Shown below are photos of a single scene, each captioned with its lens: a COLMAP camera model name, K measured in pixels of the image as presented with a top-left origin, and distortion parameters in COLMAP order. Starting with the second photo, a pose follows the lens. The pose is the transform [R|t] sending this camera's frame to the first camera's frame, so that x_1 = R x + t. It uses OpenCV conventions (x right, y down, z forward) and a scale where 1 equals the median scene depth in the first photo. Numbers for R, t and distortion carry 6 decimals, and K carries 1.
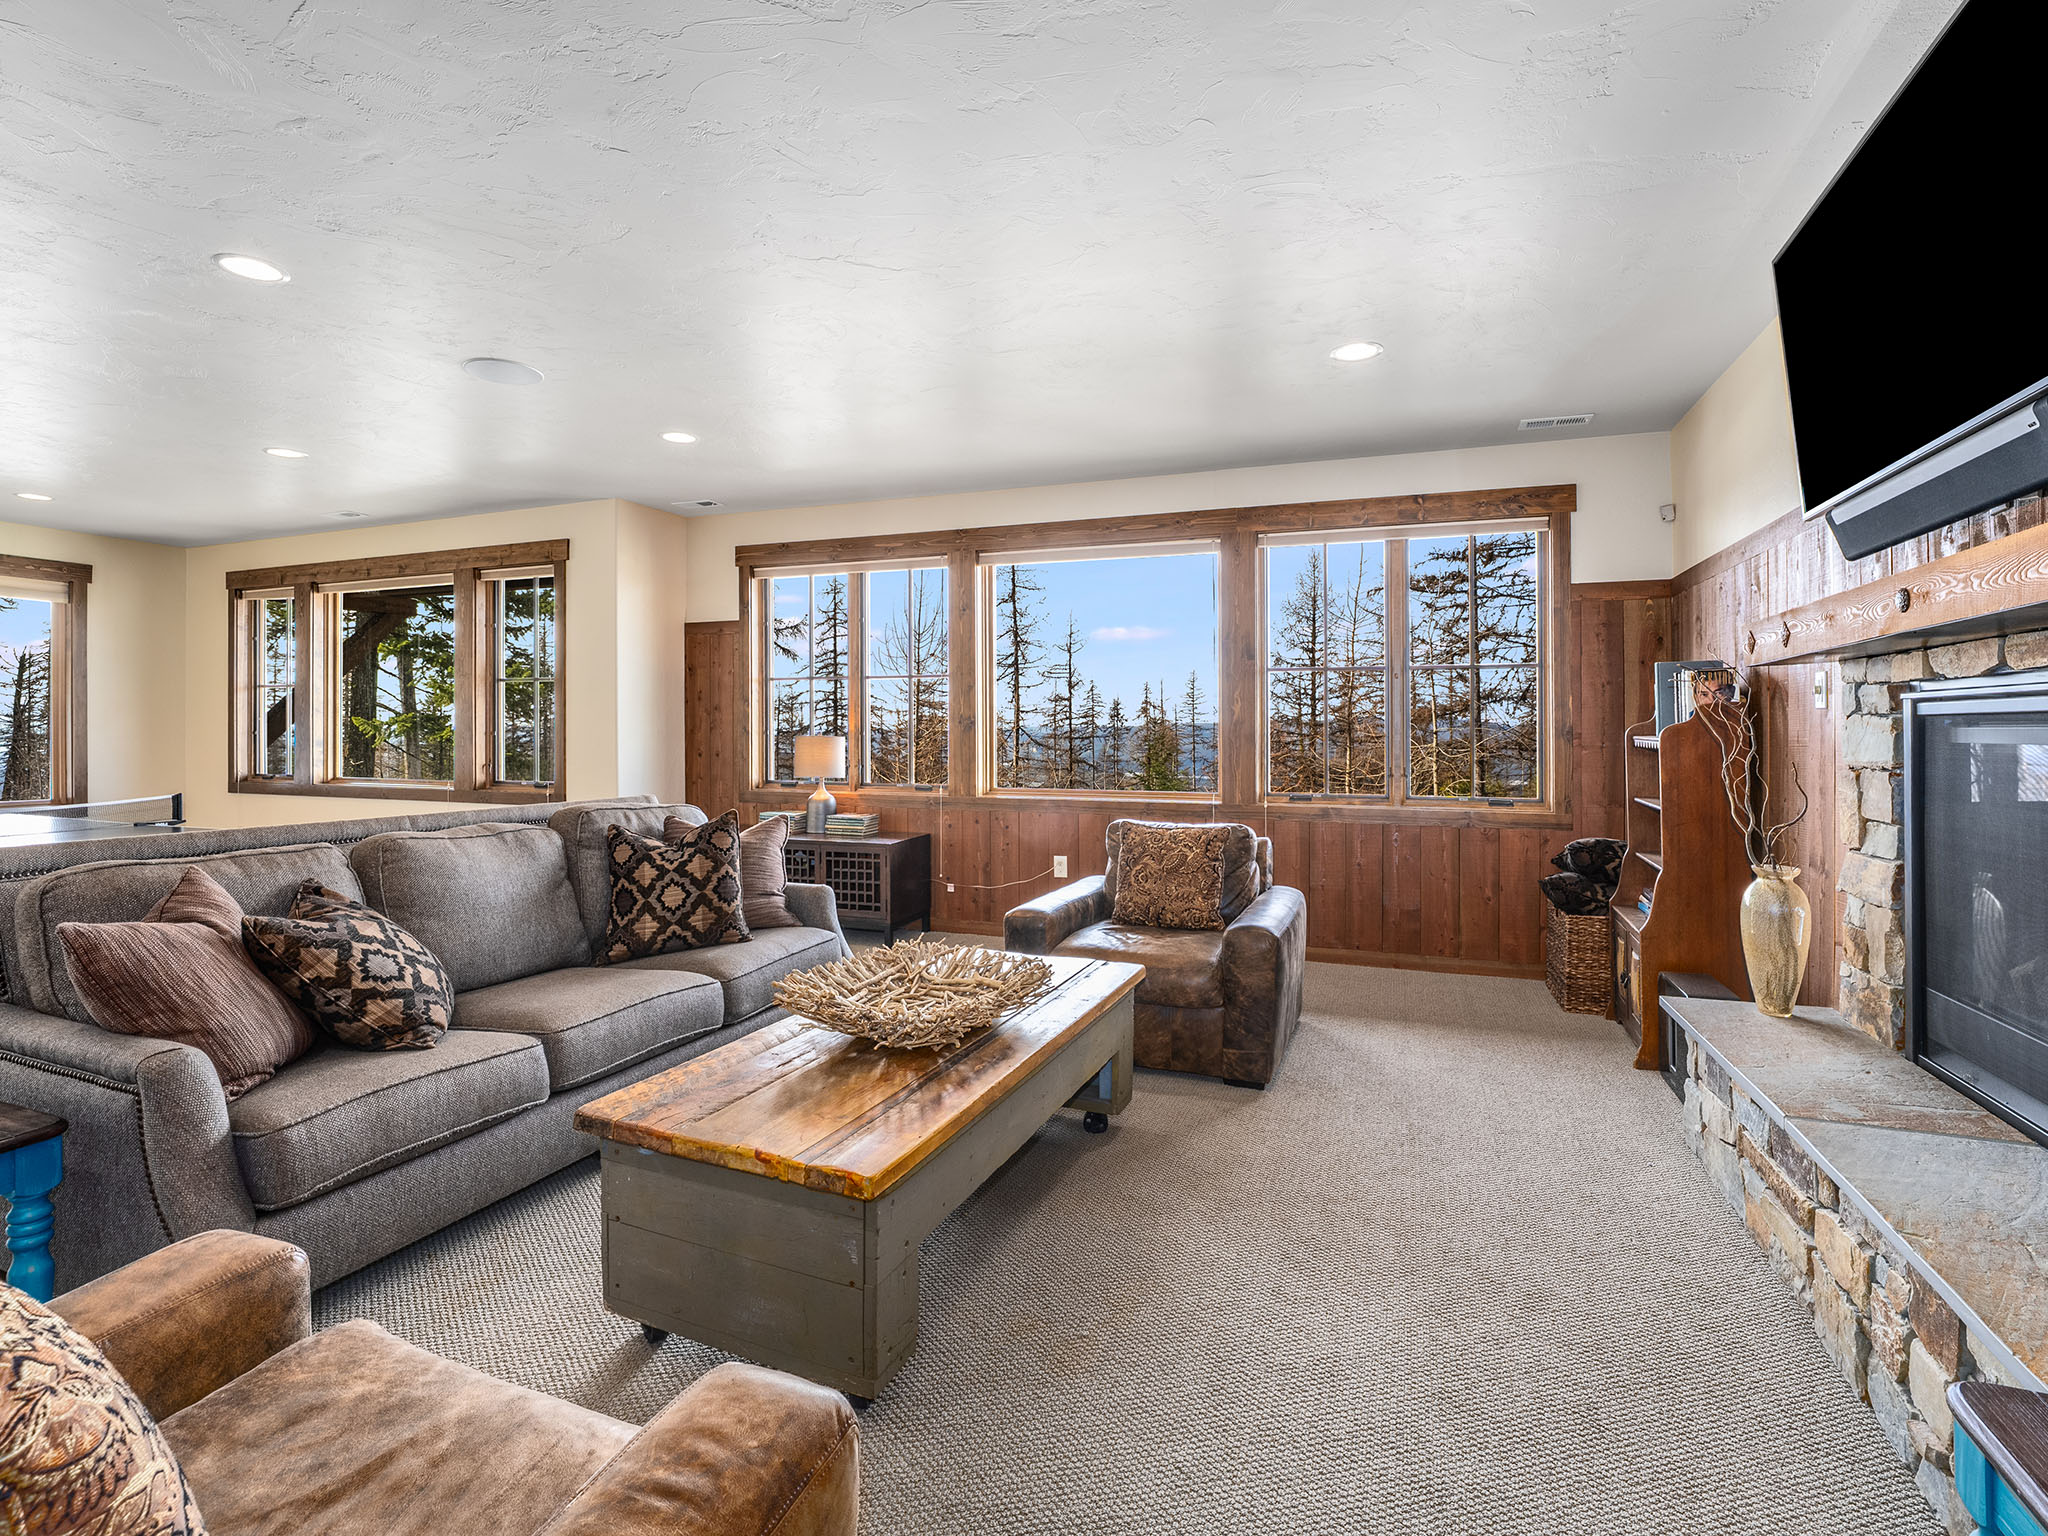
lens RADIAL K [[973.9, 0, 1051.5], [0, 973.9, 725.7], [0, 0, 1]] dist [-0.026992, 0.000759]
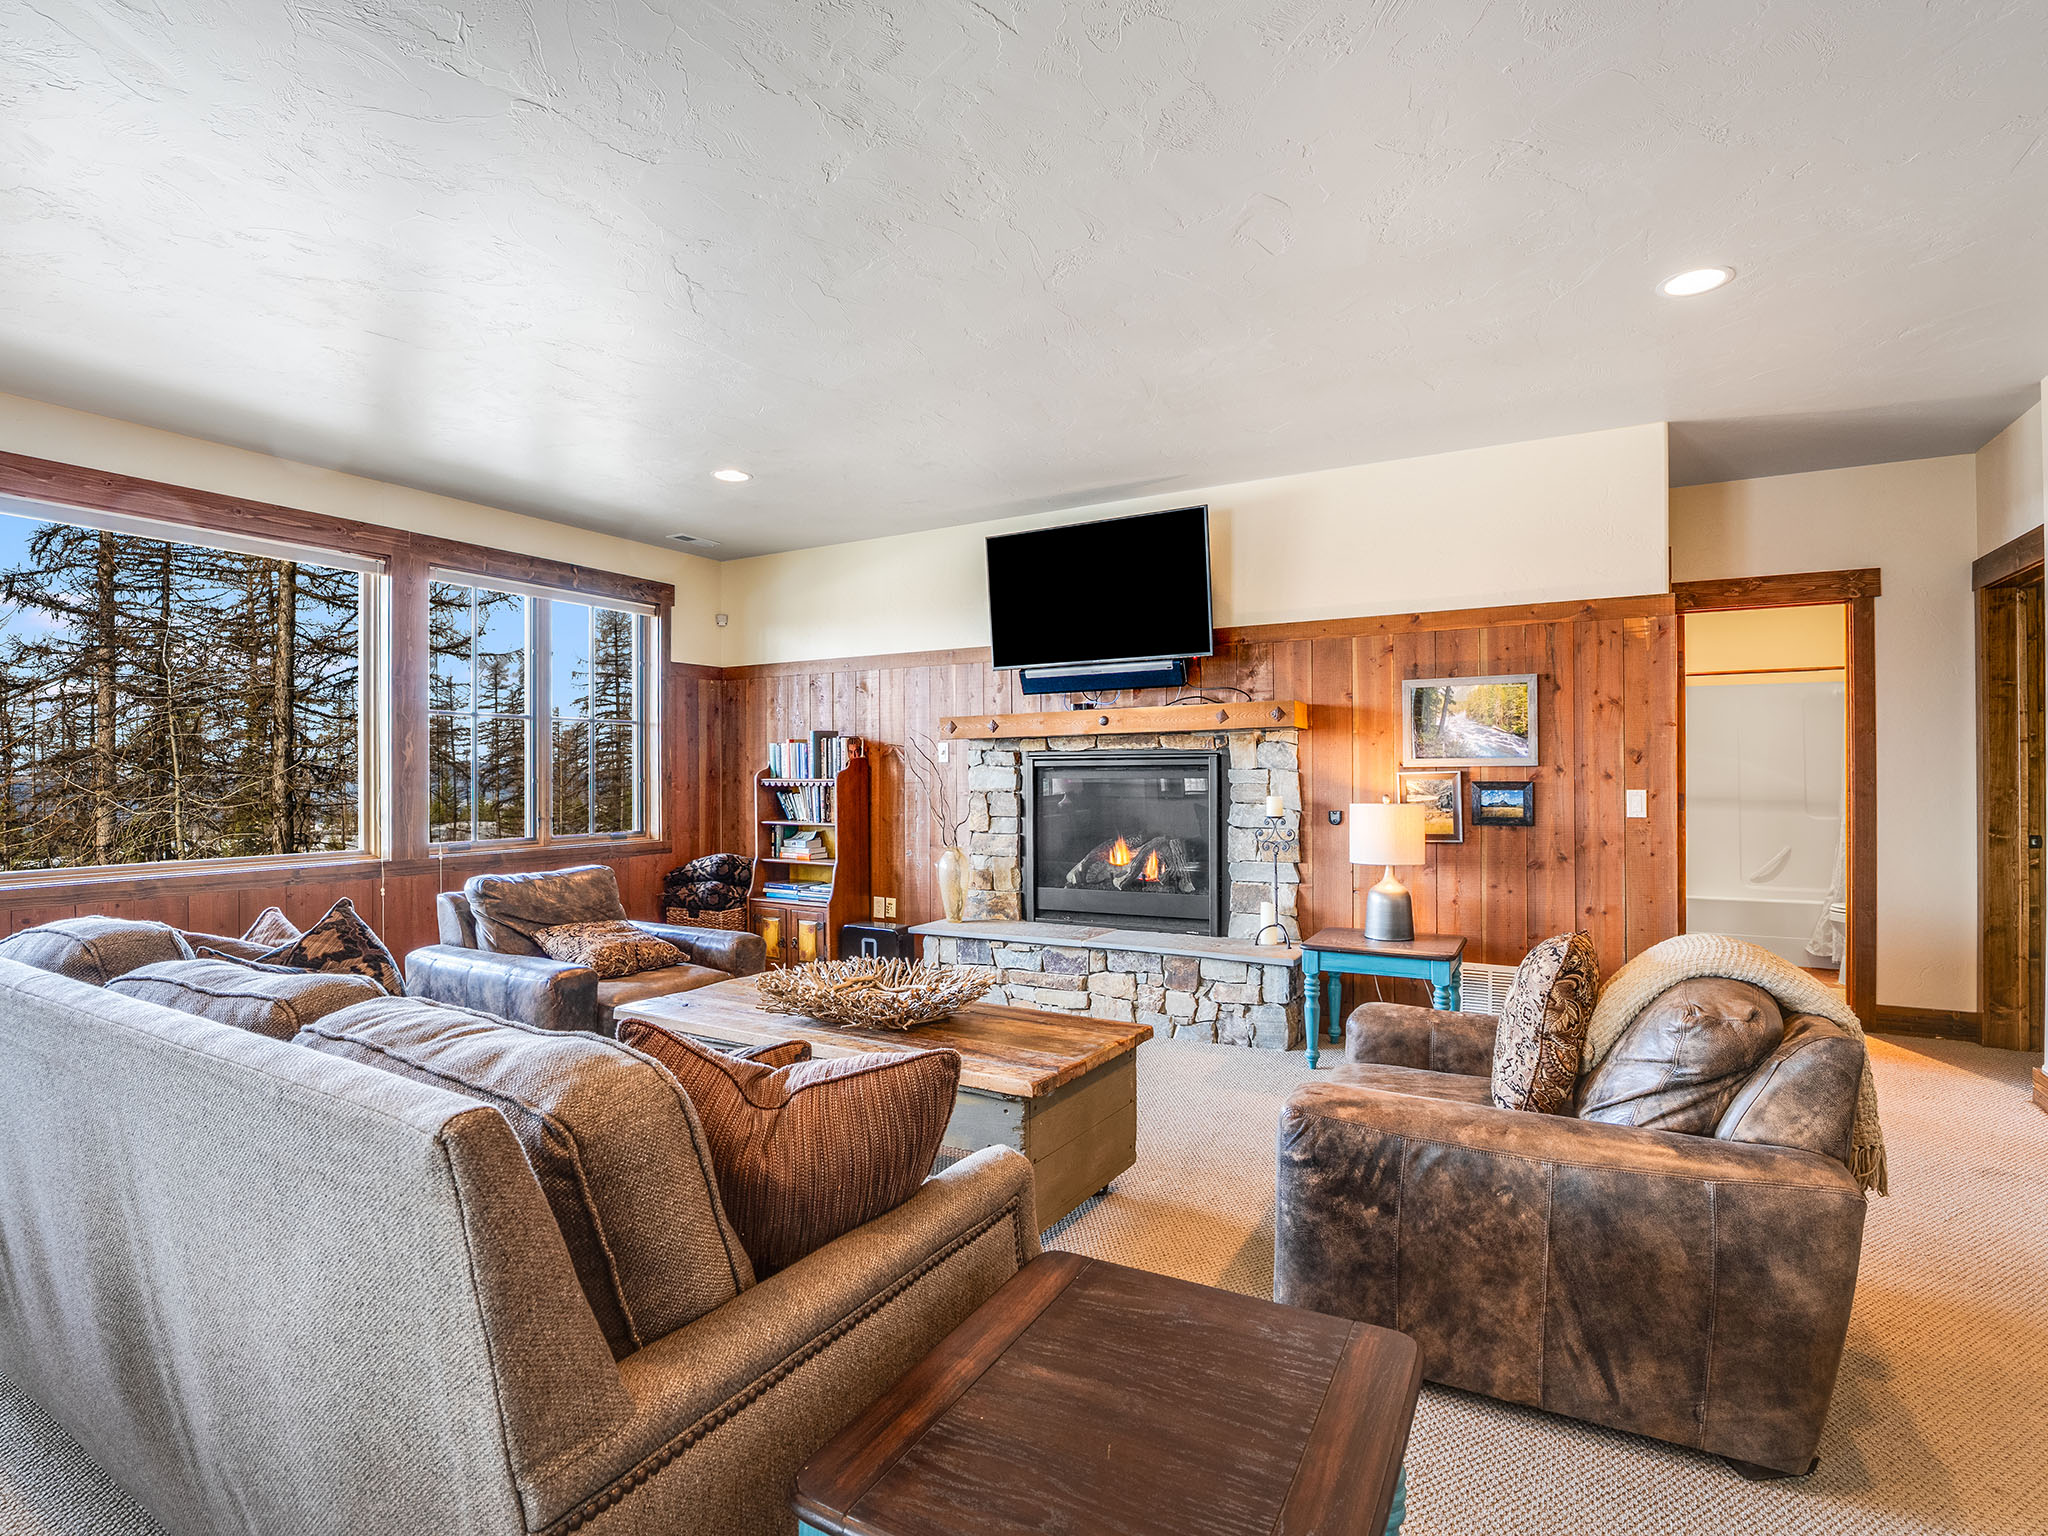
lens RADIAL K [[1017.9, 0, 1017.9], [0, 1017.9, 779.4], [0, 0, 1]] dist [-0.004407, 0.000026]
pose [[0.161428, -0.008448, 0.986848, -0.858806], [0.001399, 0.999964, 0.008332, -0.000514], [-0.986883, 0.000036, 0.161434, 0.384659]]
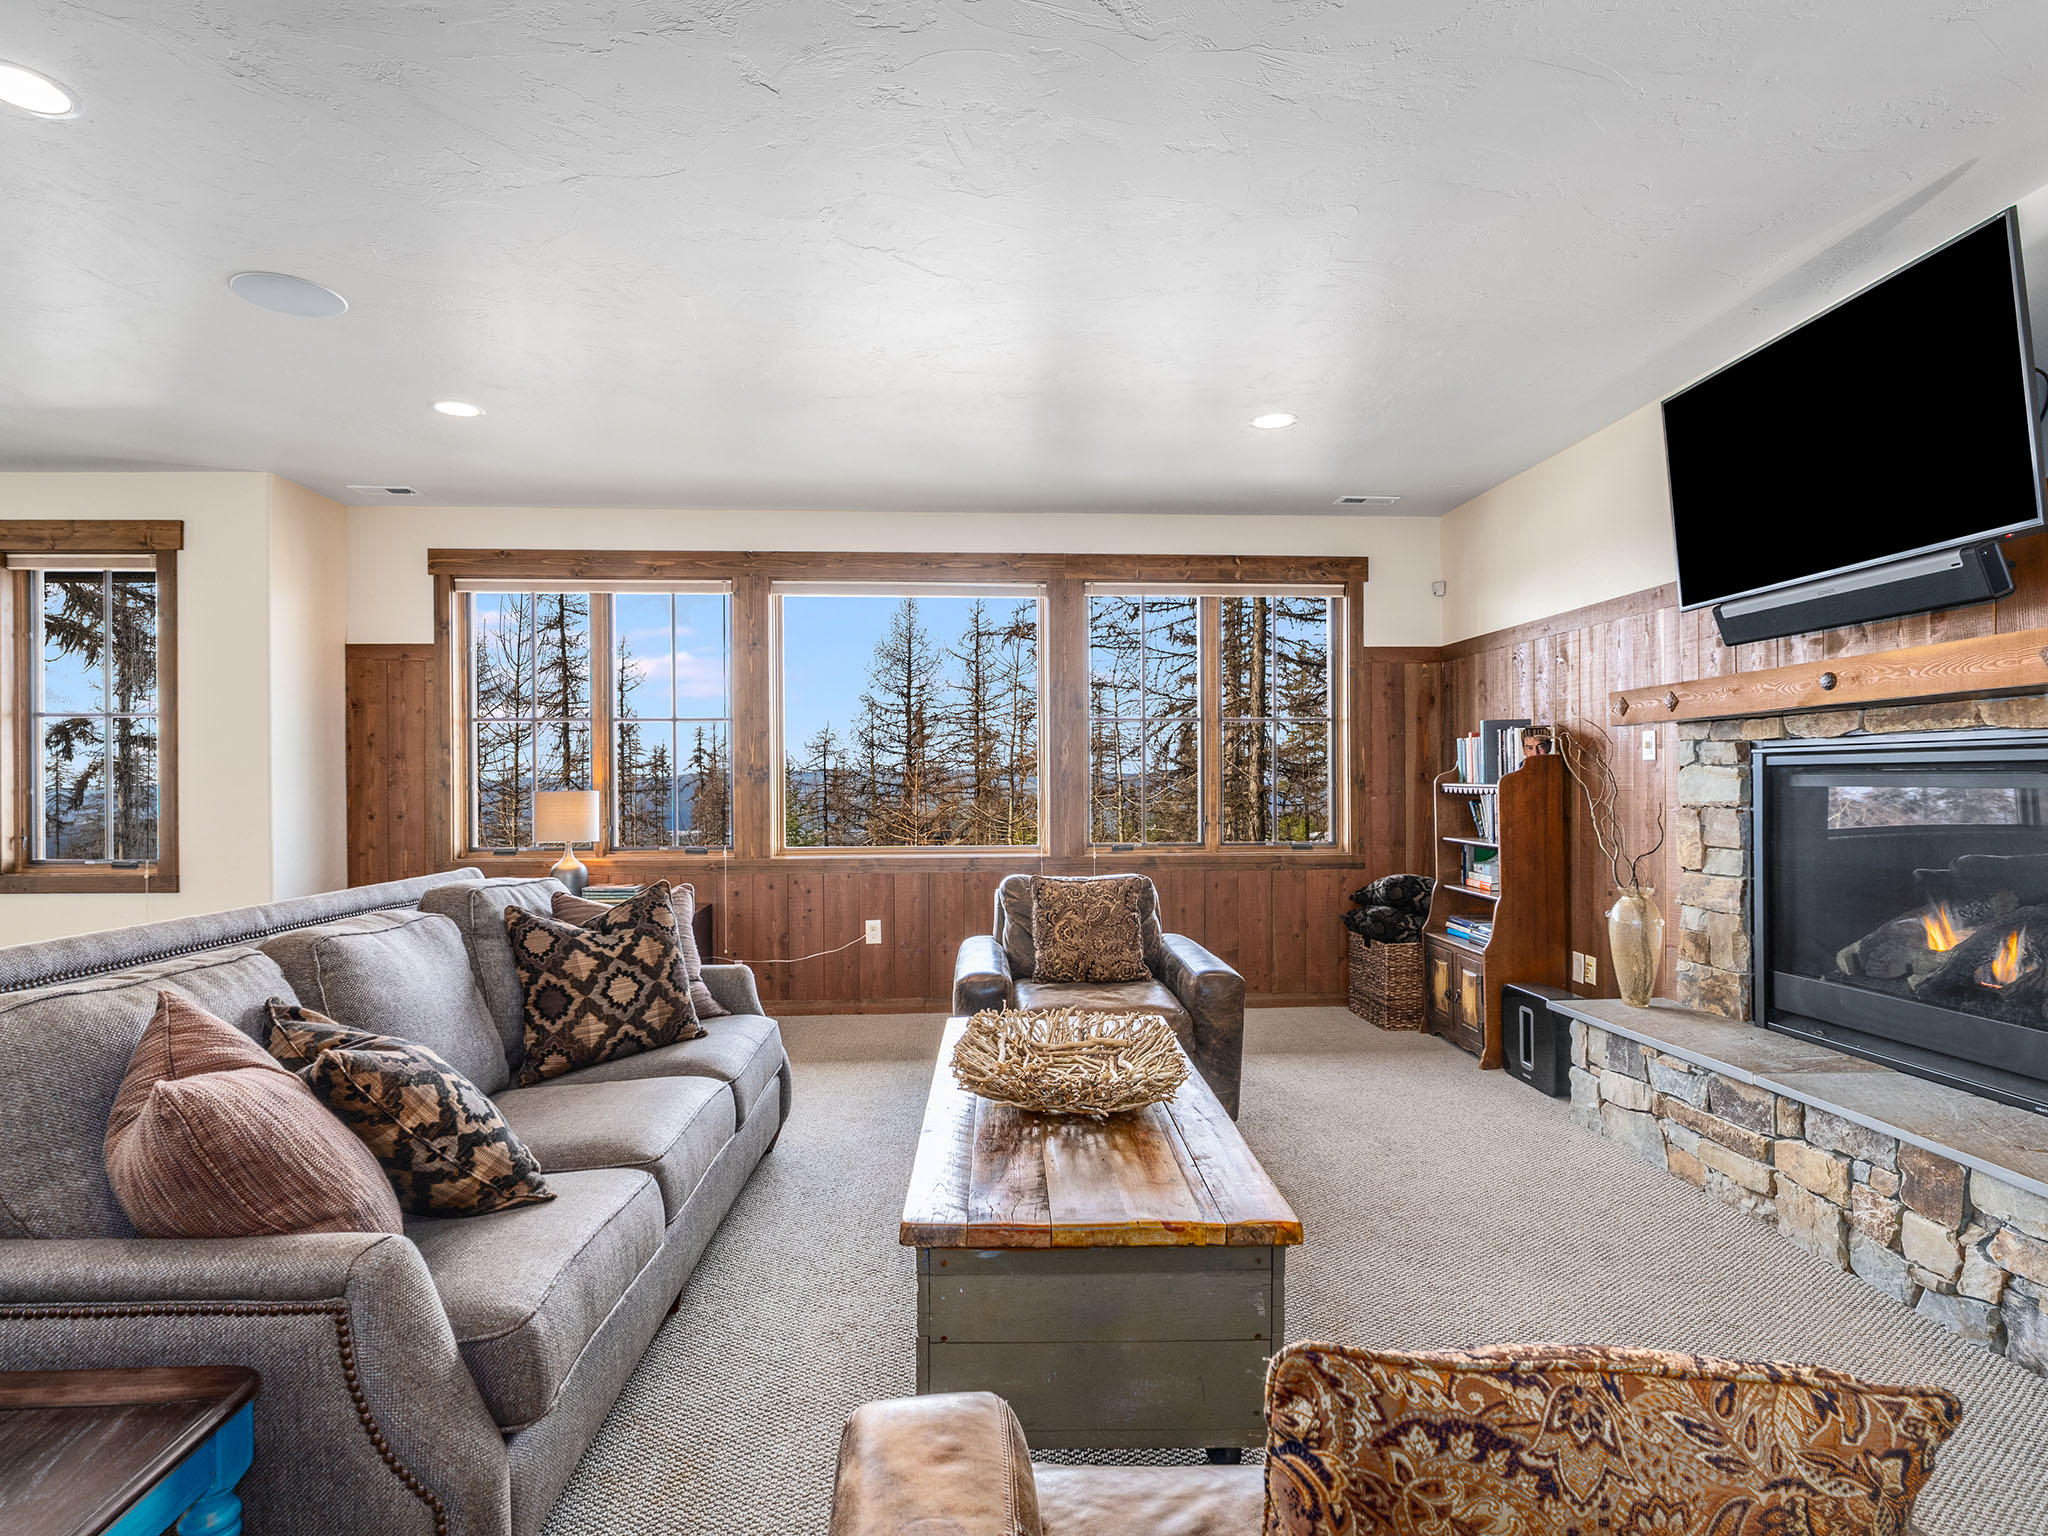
lens RADIAL K [[1071.1, 0, 1026.4], [0, 1071.1, 782.7], [0, 0, 1]] dist [-0.017645, 0.000248]
pose [[0.915648, -0.007098, 0.401917, -0.367608], [0.004535, 0.999963, 0.007328, -0.001678], [-0.401955, -0.004888, 0.915647, 0.037636]]
